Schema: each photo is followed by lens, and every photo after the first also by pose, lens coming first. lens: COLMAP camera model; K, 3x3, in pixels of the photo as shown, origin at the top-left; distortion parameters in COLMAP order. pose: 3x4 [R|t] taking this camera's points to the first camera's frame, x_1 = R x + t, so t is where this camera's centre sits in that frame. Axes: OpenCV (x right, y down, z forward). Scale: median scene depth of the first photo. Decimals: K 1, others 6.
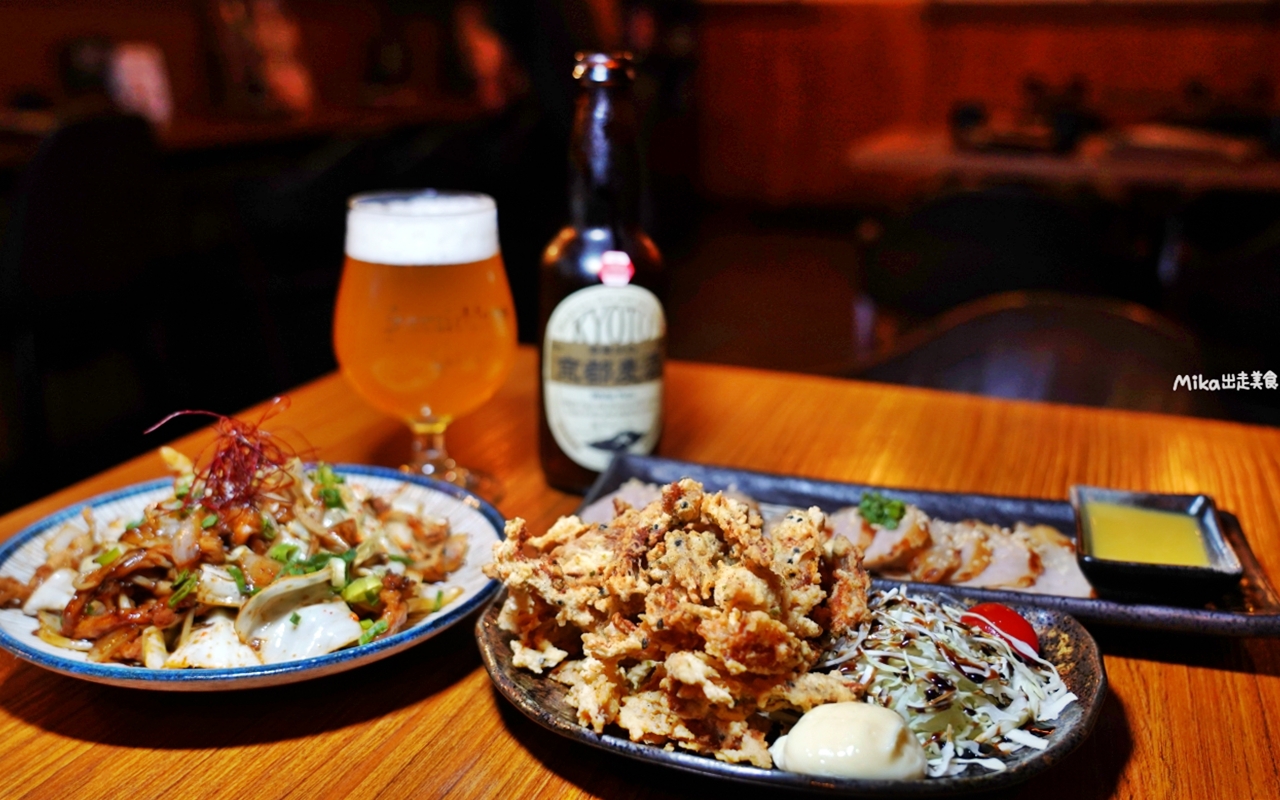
lens RADIAL K [[1250.3, 0, 648.7], [0, 1250.3, 391.6], [0, 0, 1]] dist [0.044019, 0.000000]
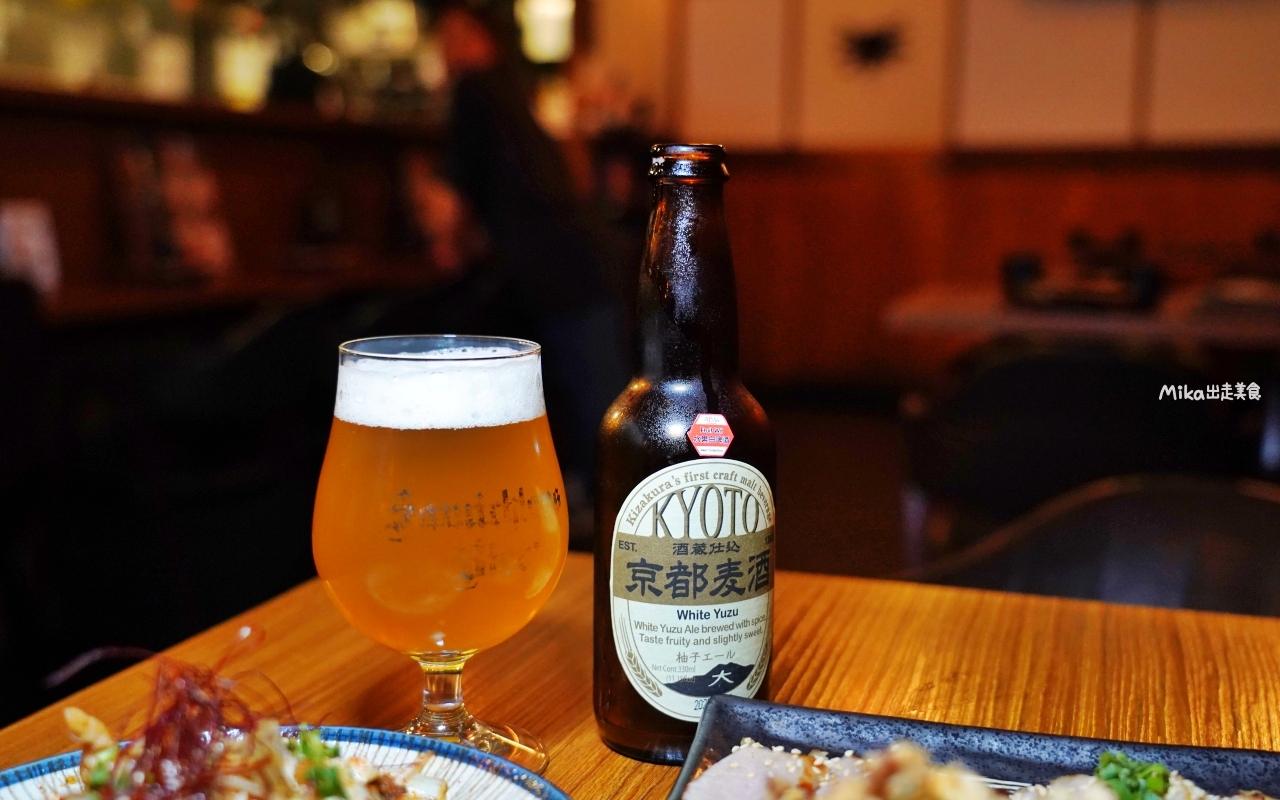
lens RADIAL K [[1479.3, 0, 647.9], [0, 1479.3, 397.9], [0, 0, 1]] dist [0.026919, 0.000000]
pose [[0.999601, -0.015999, 0.023271, -0.080871], [0.019115, 0.989899, -0.140481, -0.000948], [-0.020788, 0.140870, 0.989810, 0.164553]]
